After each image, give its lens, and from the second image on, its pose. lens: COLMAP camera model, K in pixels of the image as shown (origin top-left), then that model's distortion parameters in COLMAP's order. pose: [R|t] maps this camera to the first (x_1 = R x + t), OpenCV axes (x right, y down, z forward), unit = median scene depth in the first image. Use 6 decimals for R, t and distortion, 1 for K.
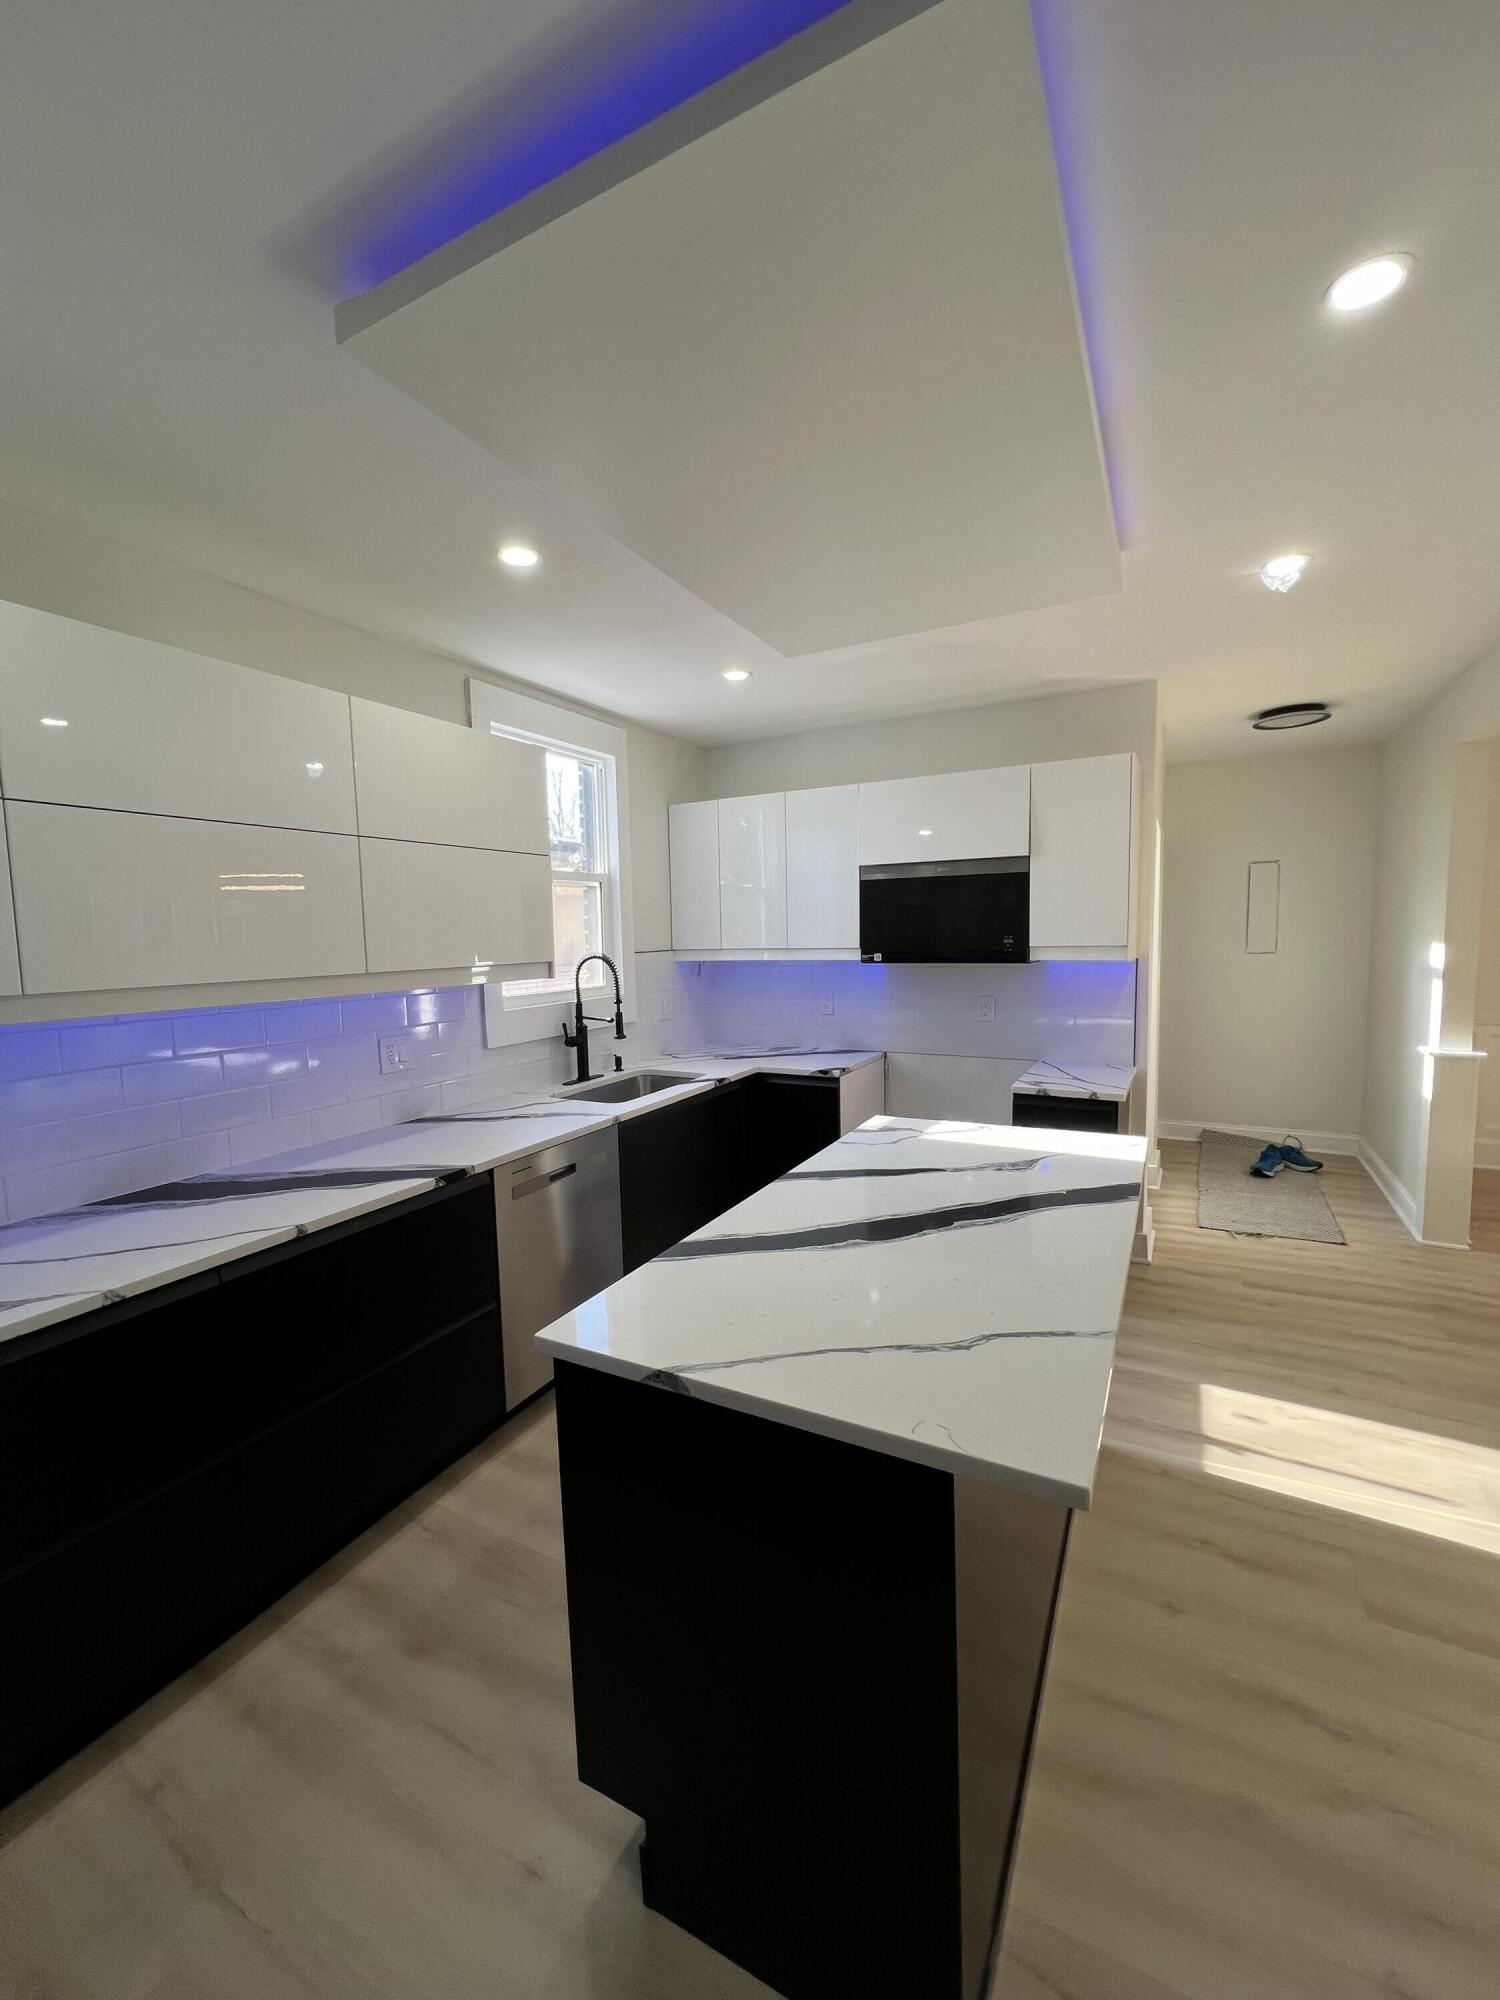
lens RADIAL K [[799.7, 0, 749.8], [0, 799.7, 1002.6], [0, 0, 1]] dist [-0.003809, 0.000910]
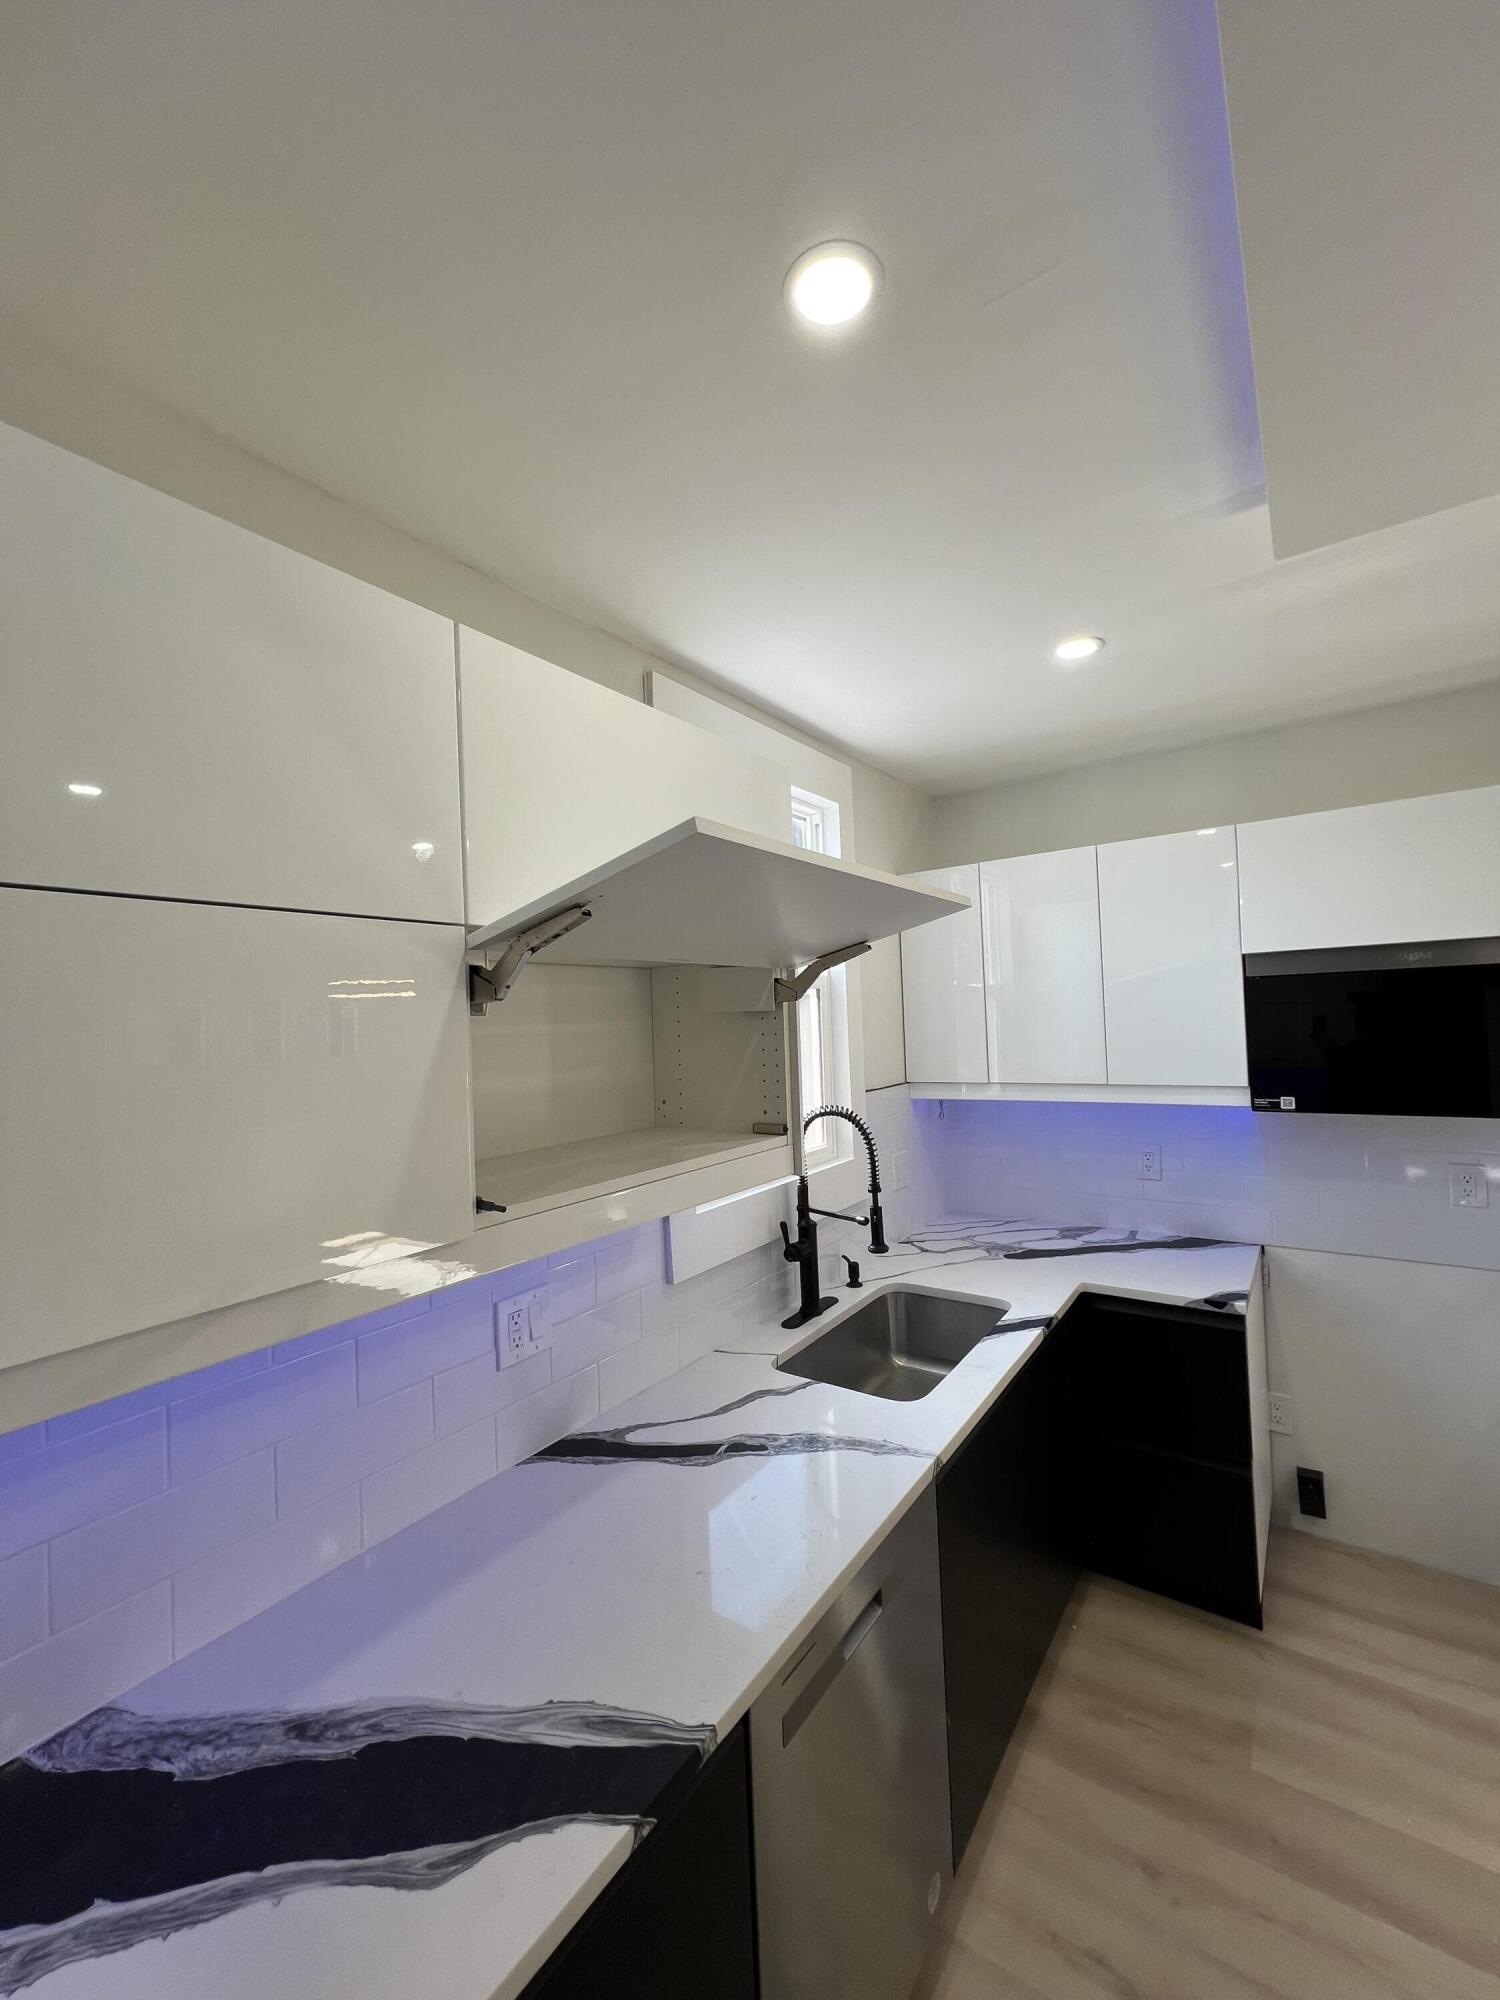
lens RADIAL K [[799.7, 0, 746.8], [0, 799.7, 1003.1], [0, 0, 1]] dist [-0.003809, 0.000910]
pose [[0.991763, -0.020430, -0.126447, -0.187142], [0.006559, 0.994003, -0.109156, -0.077385], [0.127919, 0.107427, 0.985949, 0.392341]]
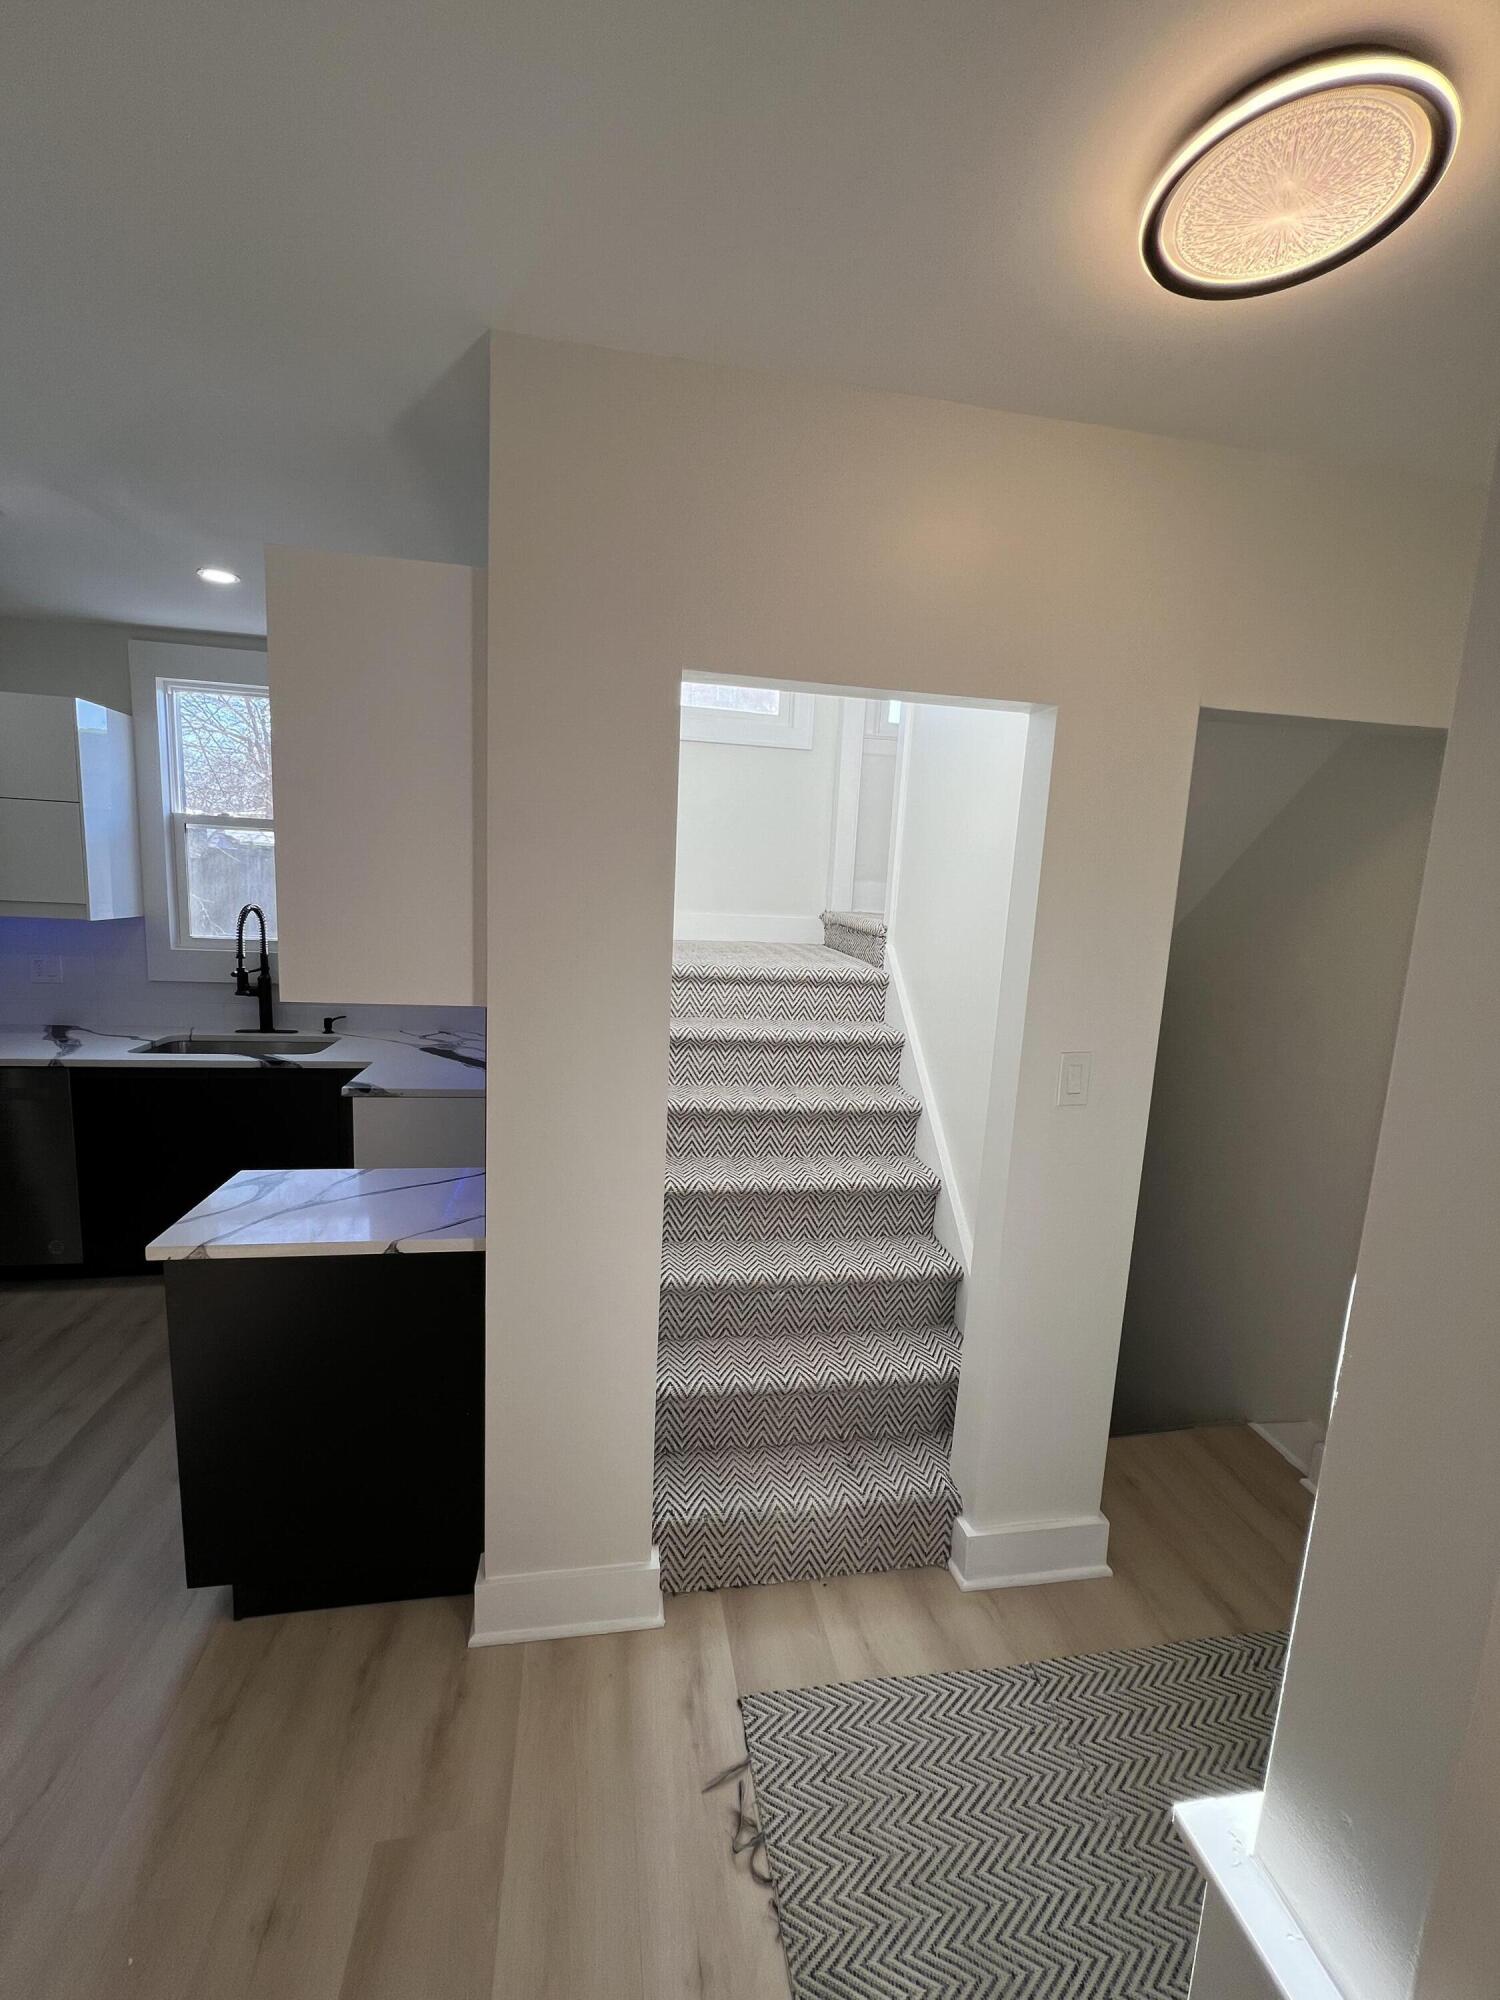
lens RADIAL K [[799.7, 0, 747.5], [0, 799.7, 1005.7], [0, 0, 1]] dist [-0.003809, 0.000910]
pose [[0.620071, 0.170556, -0.765782, 0.991462], [-0.135206, 0.984711, 0.109837, -0.135172], [0.772807, 0.035432, 0.633651, 0.893499]]
